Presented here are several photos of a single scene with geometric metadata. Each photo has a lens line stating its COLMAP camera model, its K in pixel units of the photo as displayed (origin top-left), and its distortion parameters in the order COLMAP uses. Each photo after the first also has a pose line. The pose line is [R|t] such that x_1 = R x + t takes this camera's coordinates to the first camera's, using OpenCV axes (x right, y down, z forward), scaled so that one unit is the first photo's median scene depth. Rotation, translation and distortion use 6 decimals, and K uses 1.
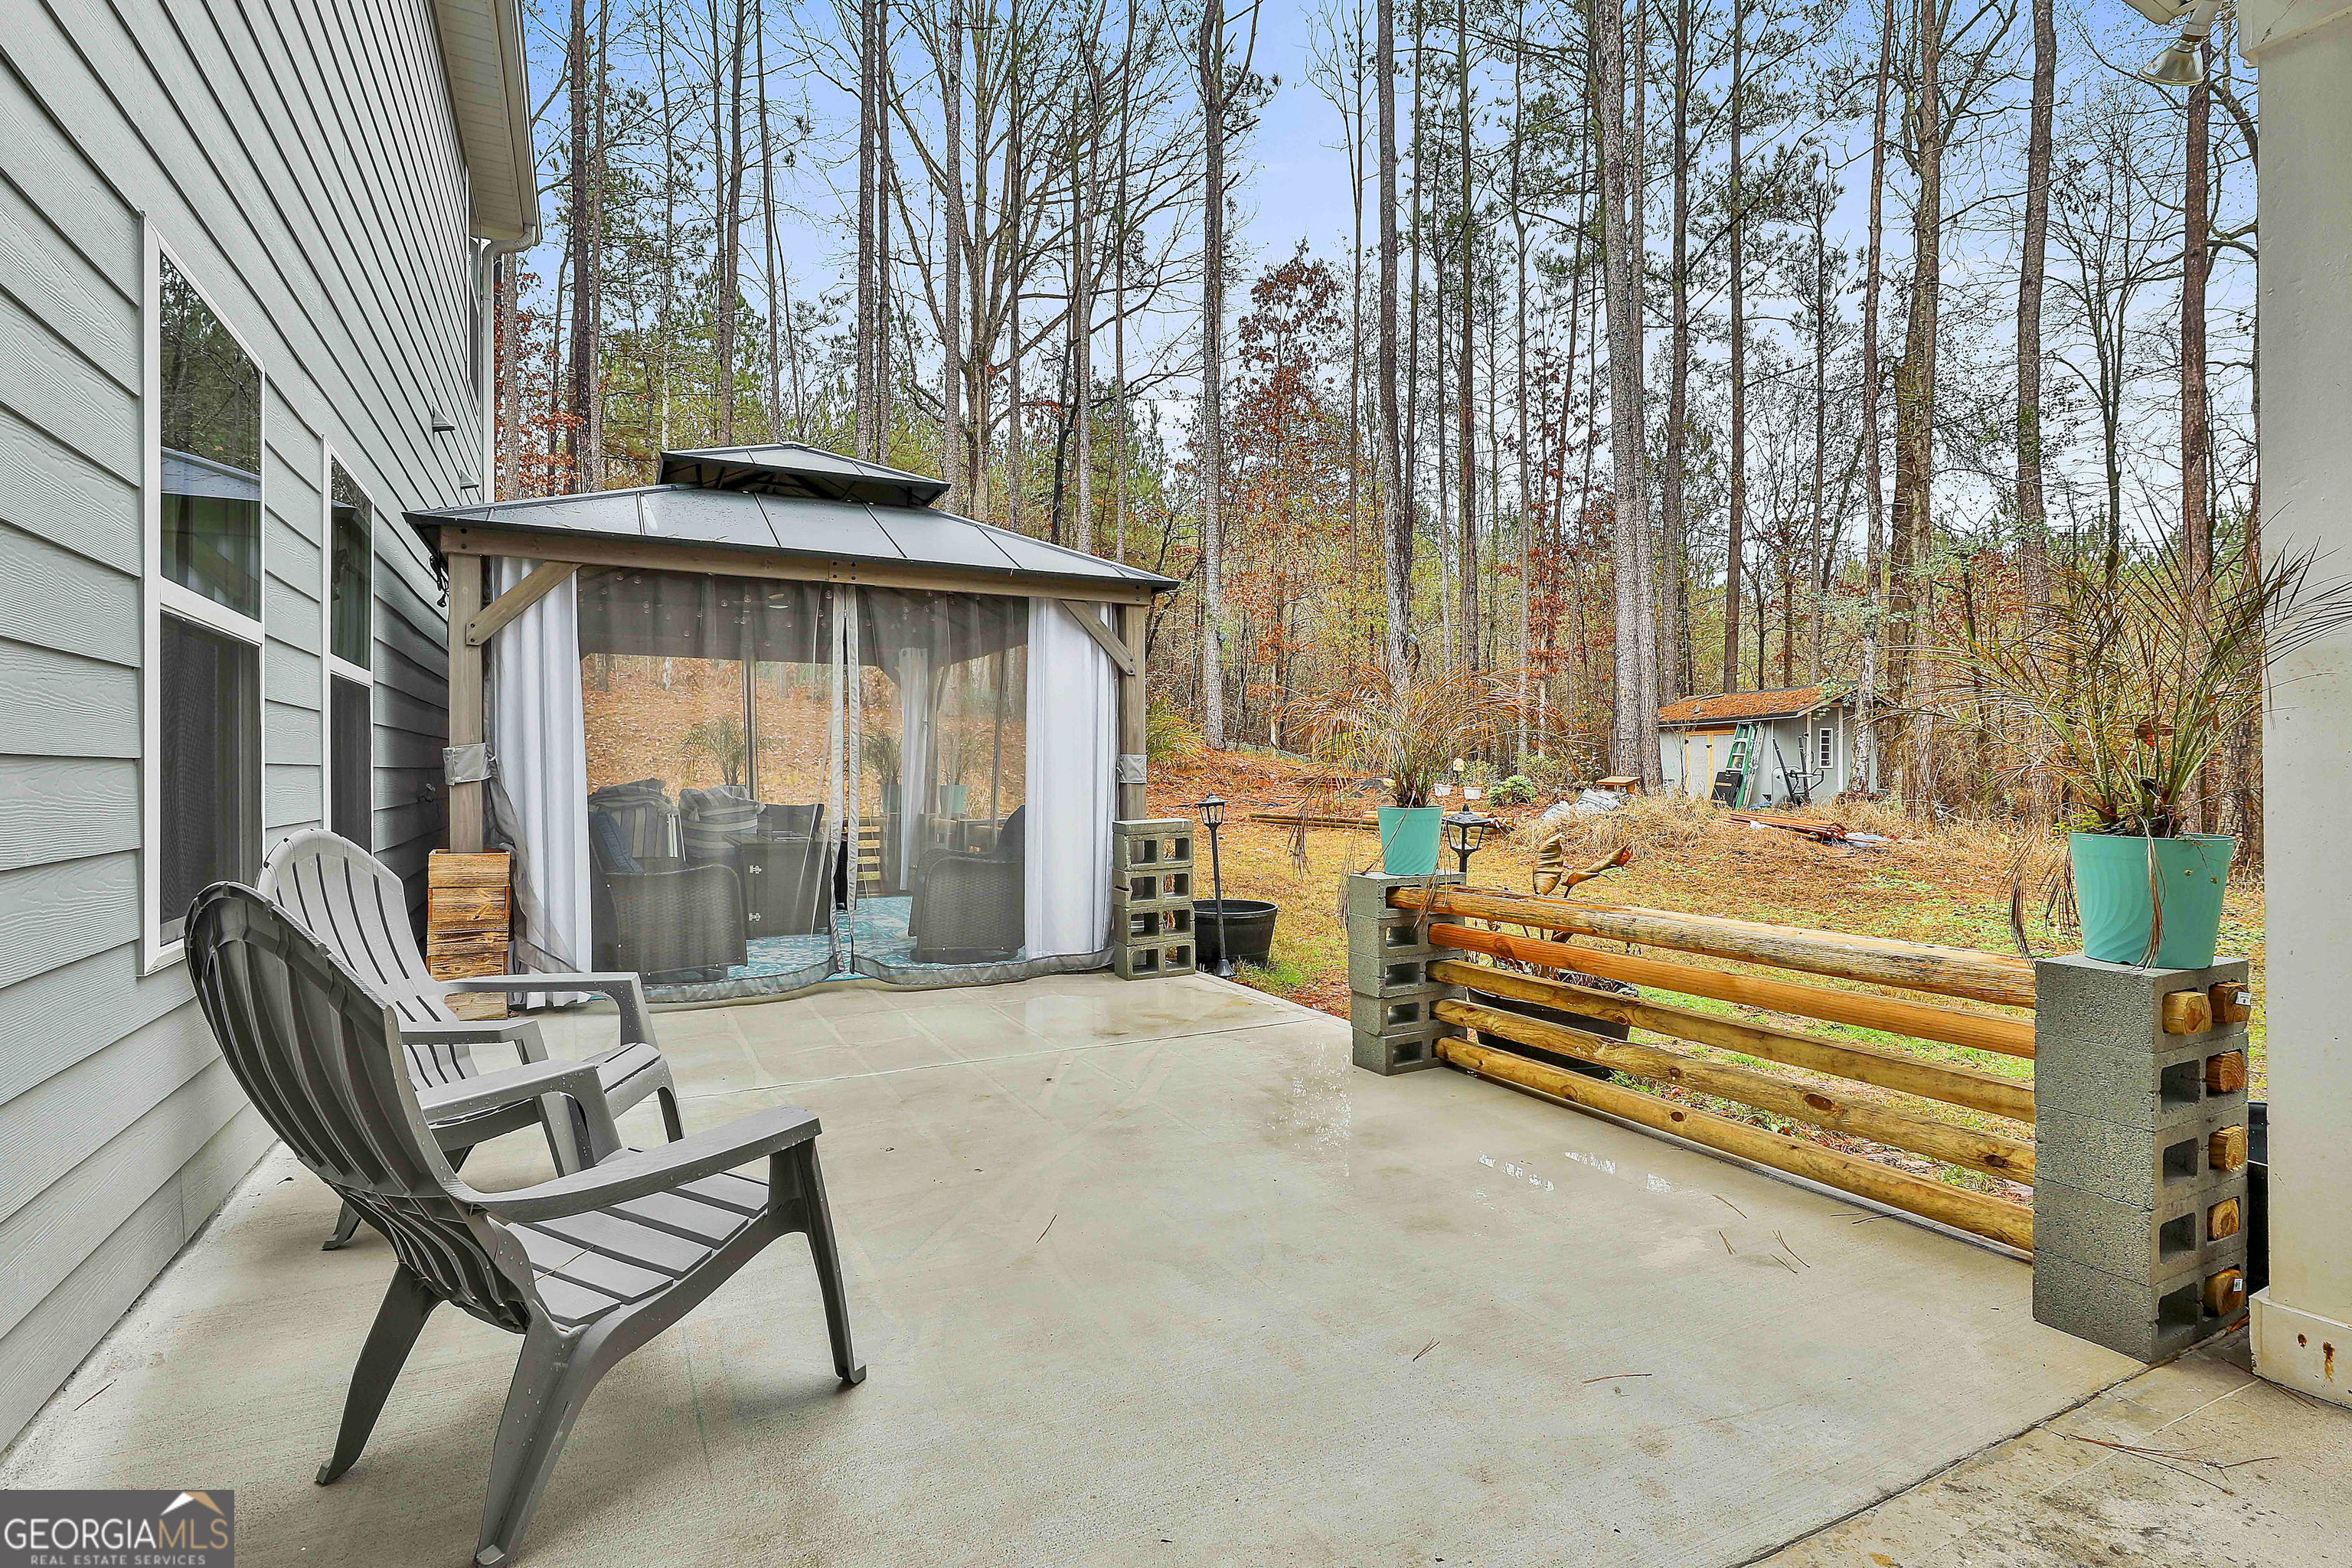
lens RADIAL K [[1128.1, 0, 1173.8], [0, 1128.1, 779.3], [0, 0, 1]] dist [-0.002717, 0.002134]
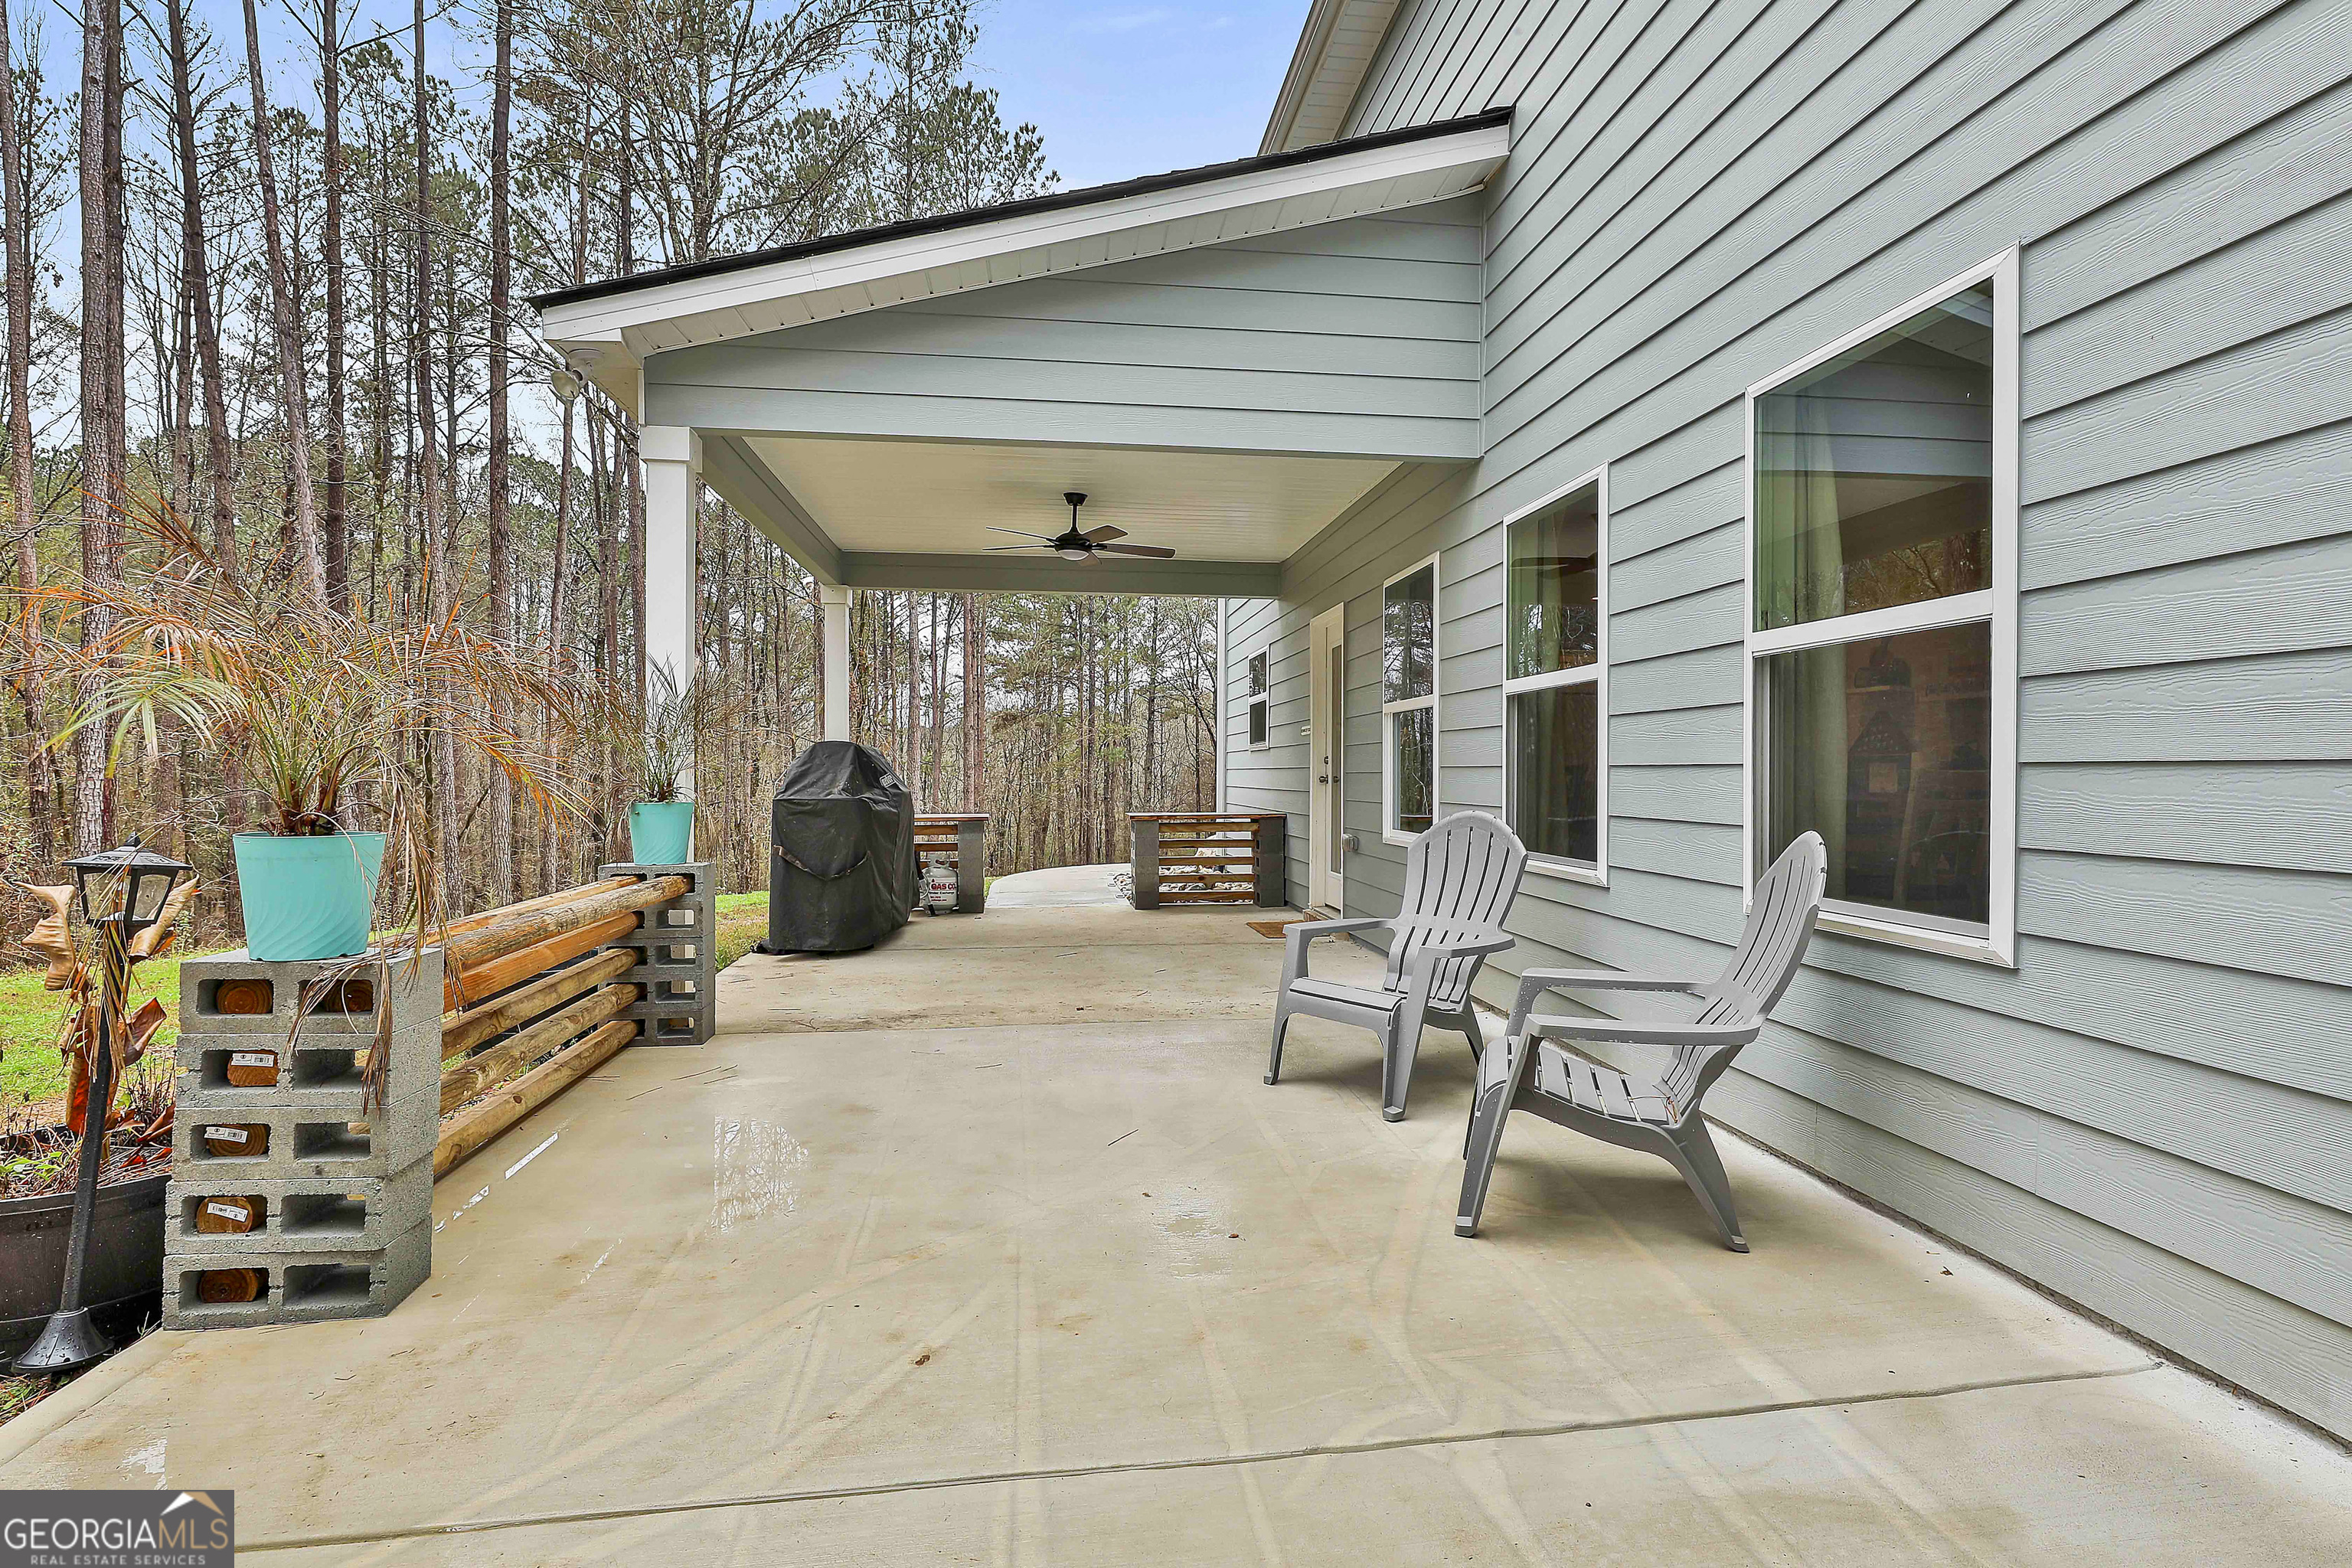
lens RADIAL K [[1128.1, 0, 1179.1], [0, 1128.1, 775.3], [0, 0, 1]] dist [-0.002717, 0.002134]
pose [[-0.940391, -0.004250, 0.340069, -0.443227], [-0.000632, 0.999942, 0.010750, -0.011568], [-0.340095, 0.009894, -0.940339, 1.608250]]
